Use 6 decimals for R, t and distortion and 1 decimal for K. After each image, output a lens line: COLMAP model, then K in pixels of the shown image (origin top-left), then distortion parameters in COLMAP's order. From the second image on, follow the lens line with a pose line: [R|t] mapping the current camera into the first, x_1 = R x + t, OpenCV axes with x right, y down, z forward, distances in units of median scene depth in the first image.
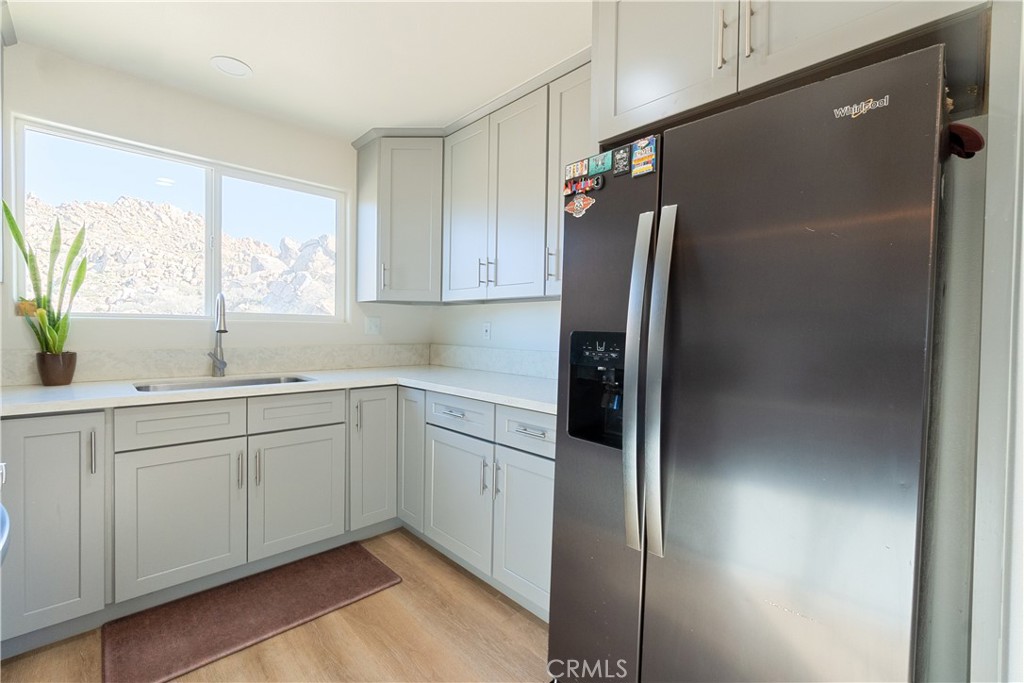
lens RADIAL K [[440.3, 0, 509.0], [0, 440.3, 339.4], [0, 0, 1]] dist [-0.002507, 0.000059]
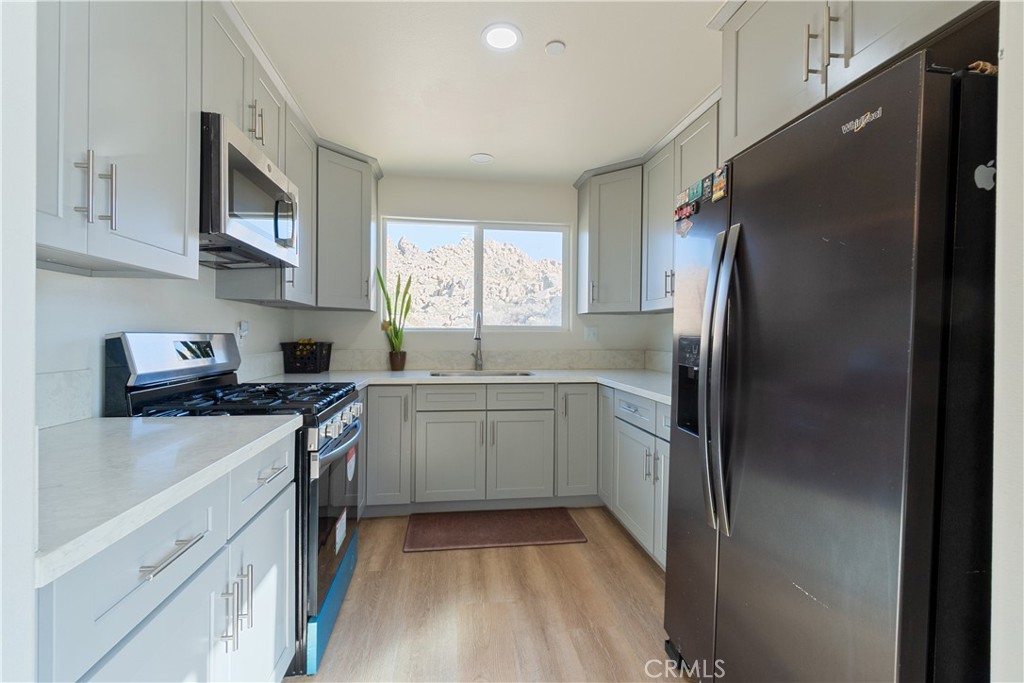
lens RADIAL K [[440.3, 0, 509.0], [0, 440.3, 339.4], [0, 0, 1]] dist [-0.002507, 0.000059]
pose [[0.816760, -0.003063, -0.576970, 0.301665], [-0.007862, 0.999834, -0.016438, 0.008011], [0.576925, 0.017962, 0.816600, -0.142520]]
